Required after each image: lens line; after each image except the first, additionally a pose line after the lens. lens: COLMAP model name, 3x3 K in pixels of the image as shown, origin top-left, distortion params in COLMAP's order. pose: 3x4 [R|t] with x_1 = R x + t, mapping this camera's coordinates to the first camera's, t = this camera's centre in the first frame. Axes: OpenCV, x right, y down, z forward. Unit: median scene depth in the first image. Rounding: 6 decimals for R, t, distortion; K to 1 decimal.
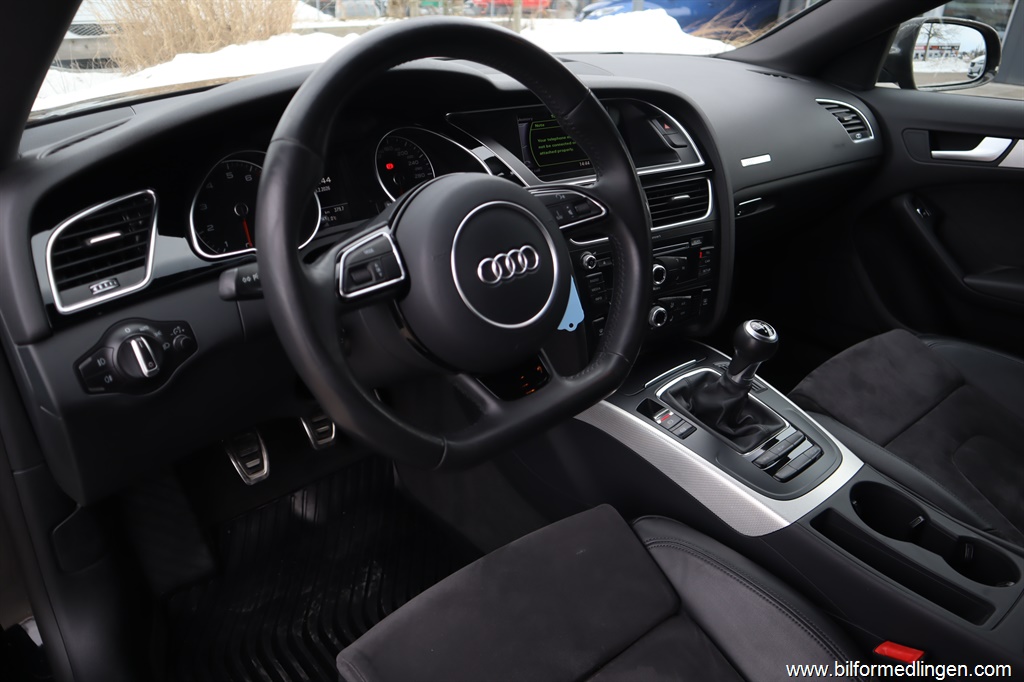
lens RADIAL K [[753.0, 0, 512.0], [0, 753.0, 341.0], [0, 0, 1]] dist [-0.003546, -0.000698]
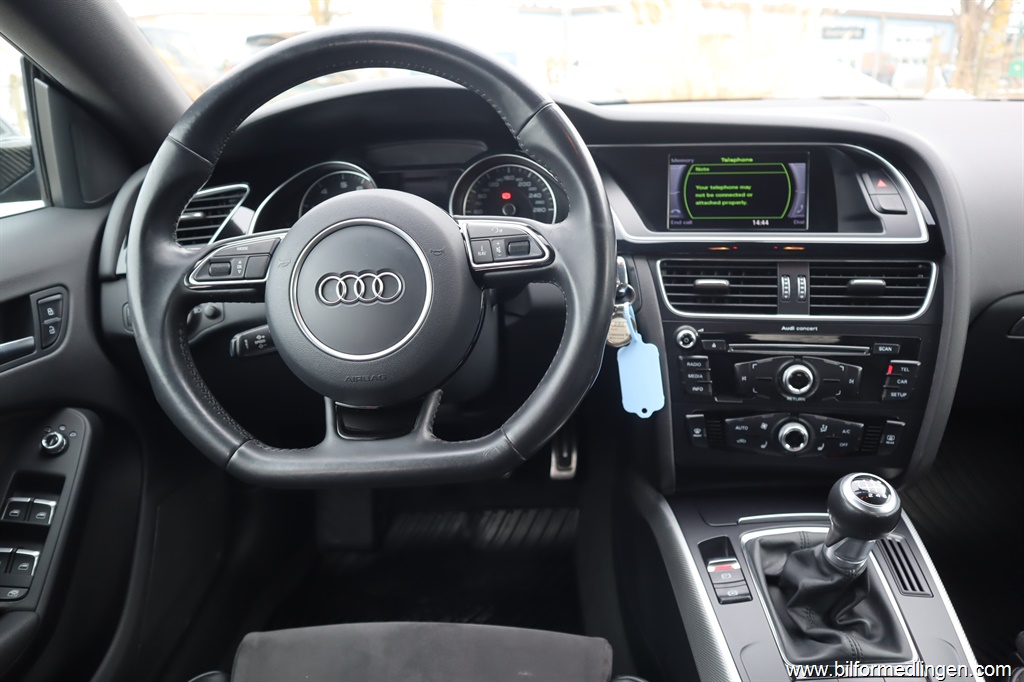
lens RADIAL K [[753.0, 0, 512.0], [0, 753.0, 341.0], [0, 0, 1]] dist [-0.003546, -0.000698]
pose [[0.761979, 0.205408, -0.614162, 0.423013], [-0.256690, 0.966482, 0.004772, -0.056846], [0.594557, 0.154014, 0.789165, 0.260647]]
